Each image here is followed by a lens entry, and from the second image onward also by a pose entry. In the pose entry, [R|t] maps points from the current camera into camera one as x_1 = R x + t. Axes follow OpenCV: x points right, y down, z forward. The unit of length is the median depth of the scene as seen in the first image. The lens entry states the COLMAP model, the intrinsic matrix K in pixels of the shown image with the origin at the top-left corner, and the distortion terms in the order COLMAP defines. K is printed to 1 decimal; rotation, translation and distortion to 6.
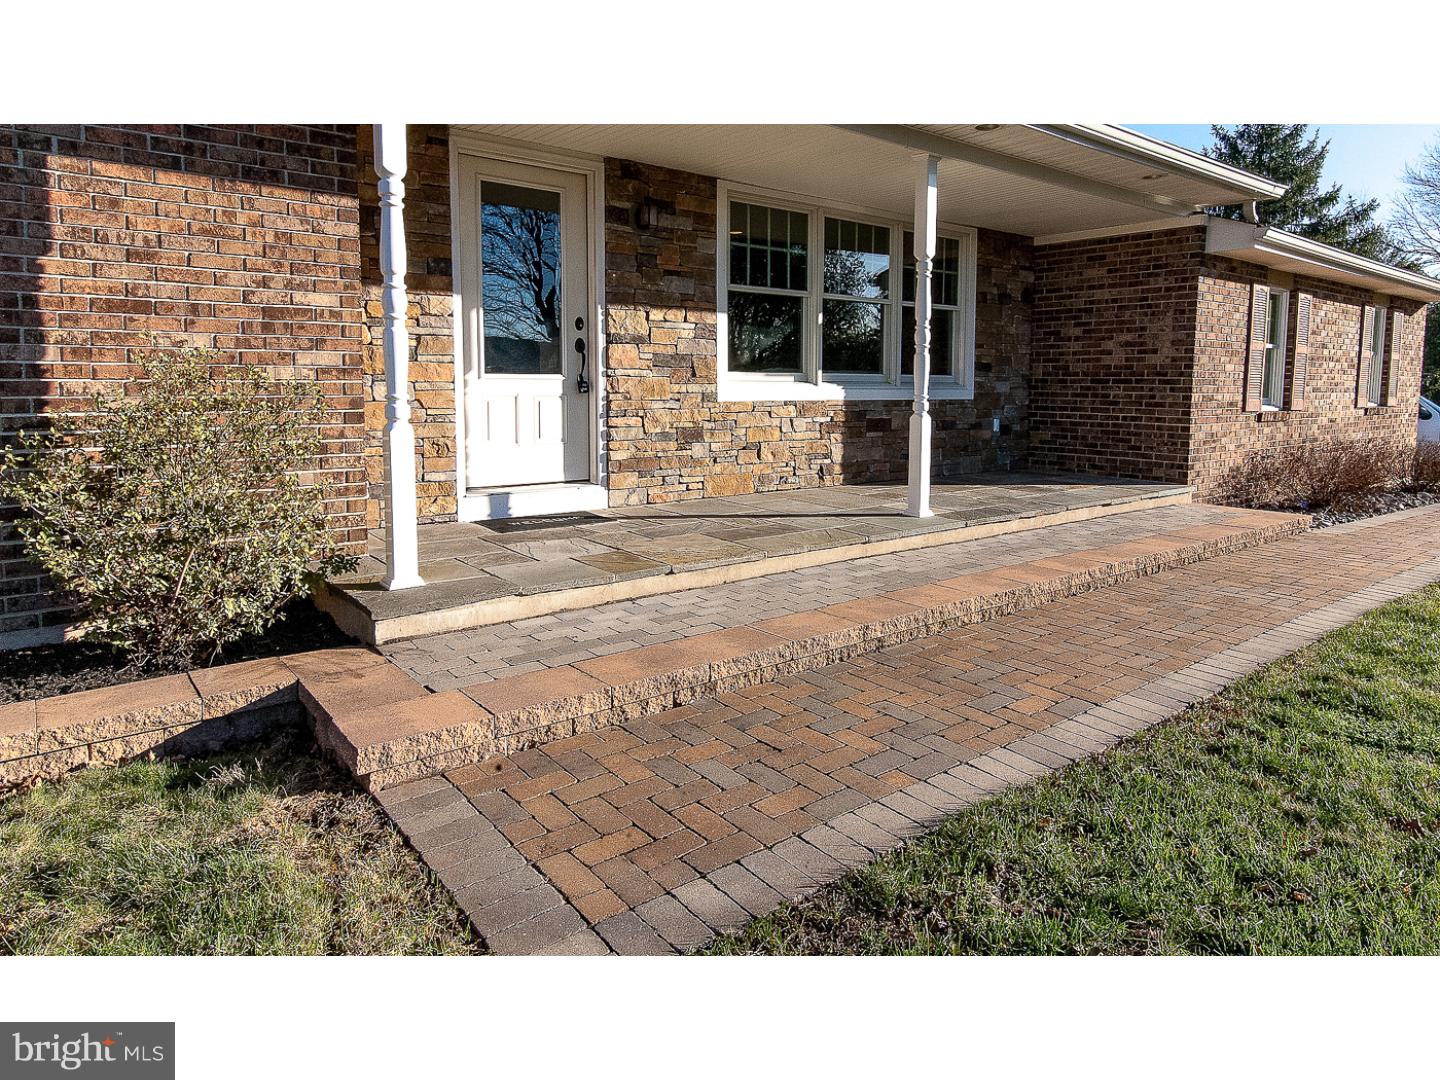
lens RADIAL K [[868.5, 0, 749.6], [0, 868.5, 458.7], [0, 0, 1]] dist [0.028009, 0.000678]
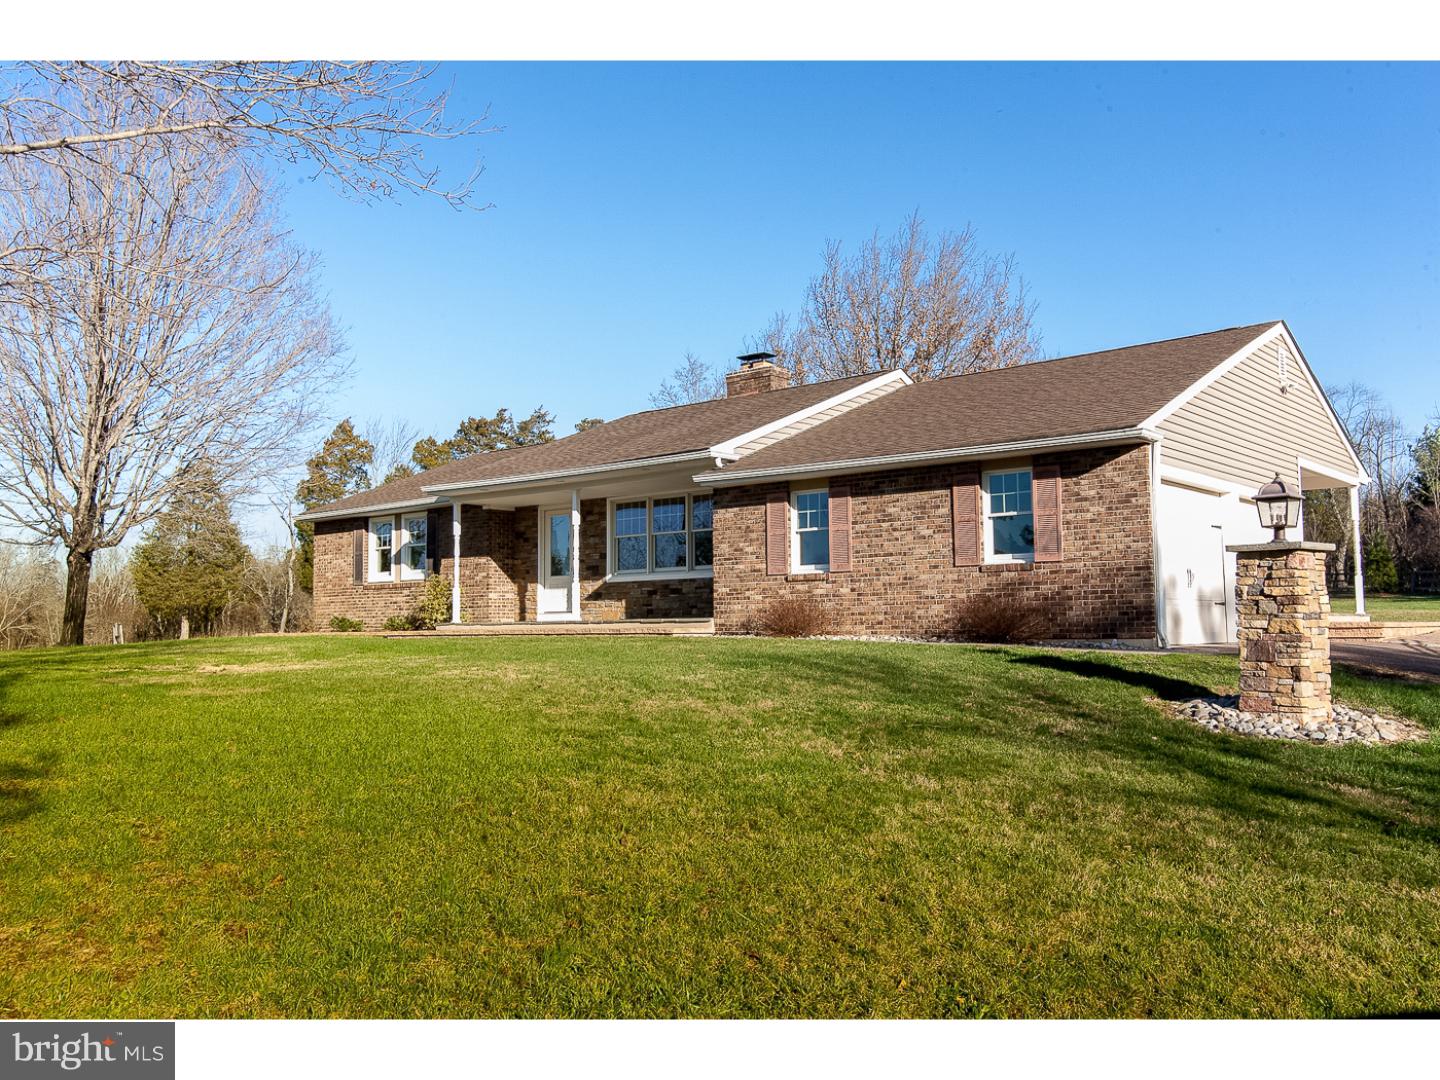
lens RADIAL K [[1244.0, 0, 725.1], [0, 1244.0, 540.1], [0, 0, 1]] dist [0.017556, 0.001338]
pose [[0.185308, -0.085769, -0.978930, 3.489808], [-0.078279, 0.991730, -0.101709, 0.149757], [0.979558, 0.095477, 0.177061, 0.659001]]
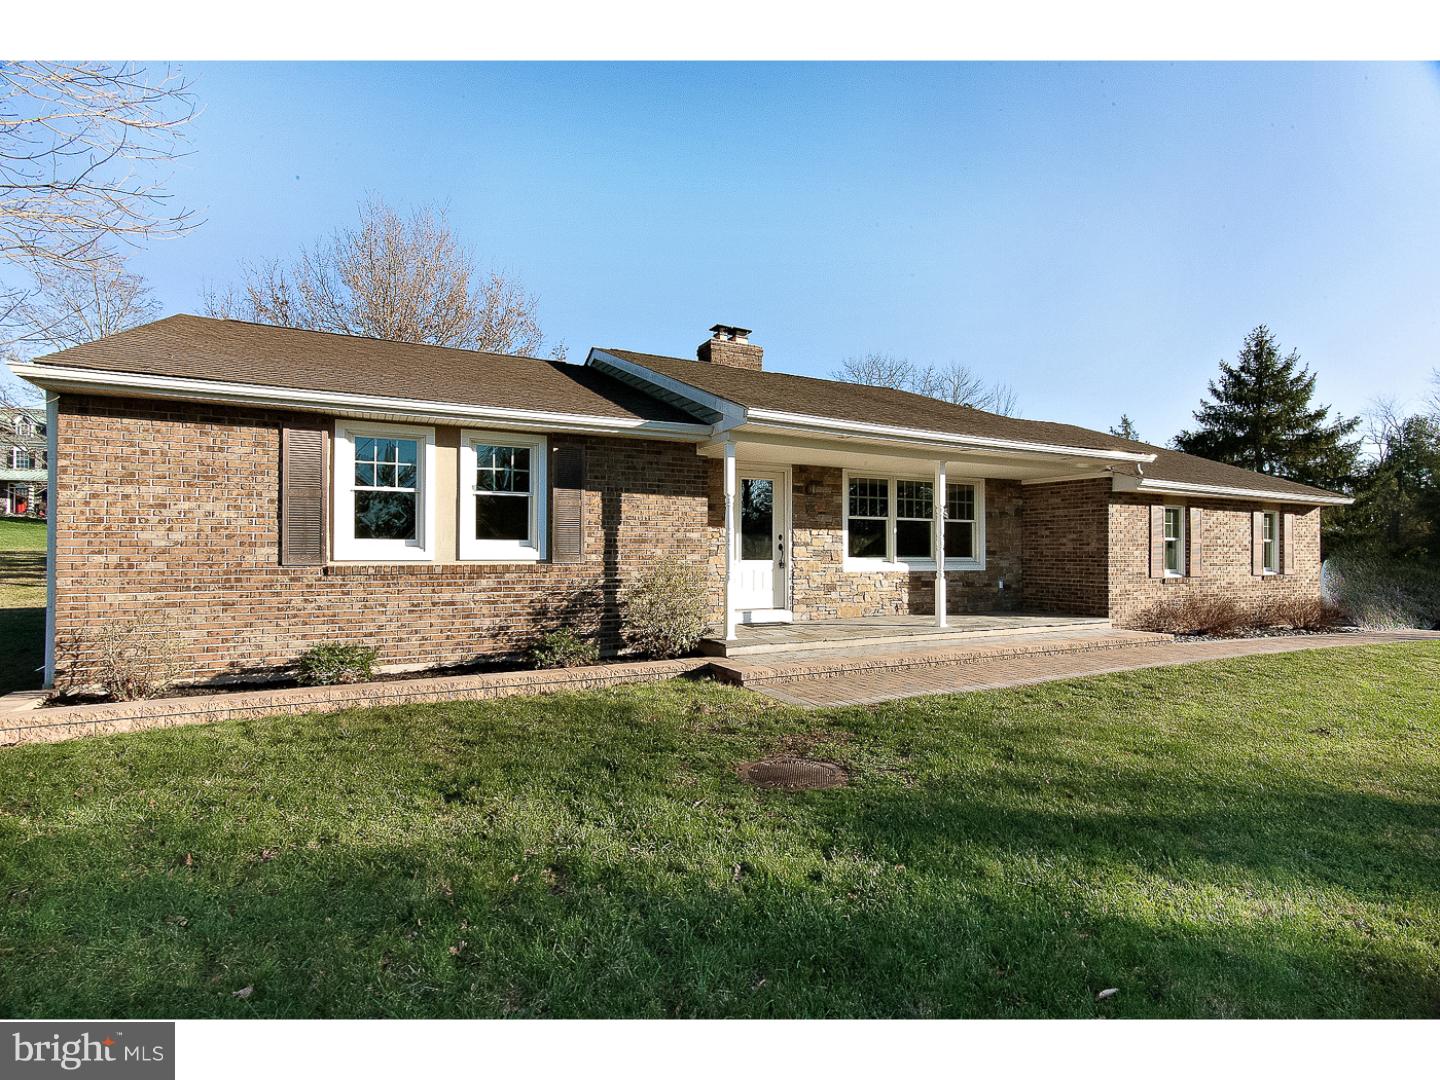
lens RADIAL K [[675.1, 0, 720.8], [0, 675.1, 546.3], [0, 0, 1]] dist [0.009831, 0.000971]
pose [[0.977534, -0.007009, -0.210662, 0.017409], [-0.013630, 0.995253, -0.096360, 0.032418], [0.210338, 0.097067, 0.972798, -0.628384]]
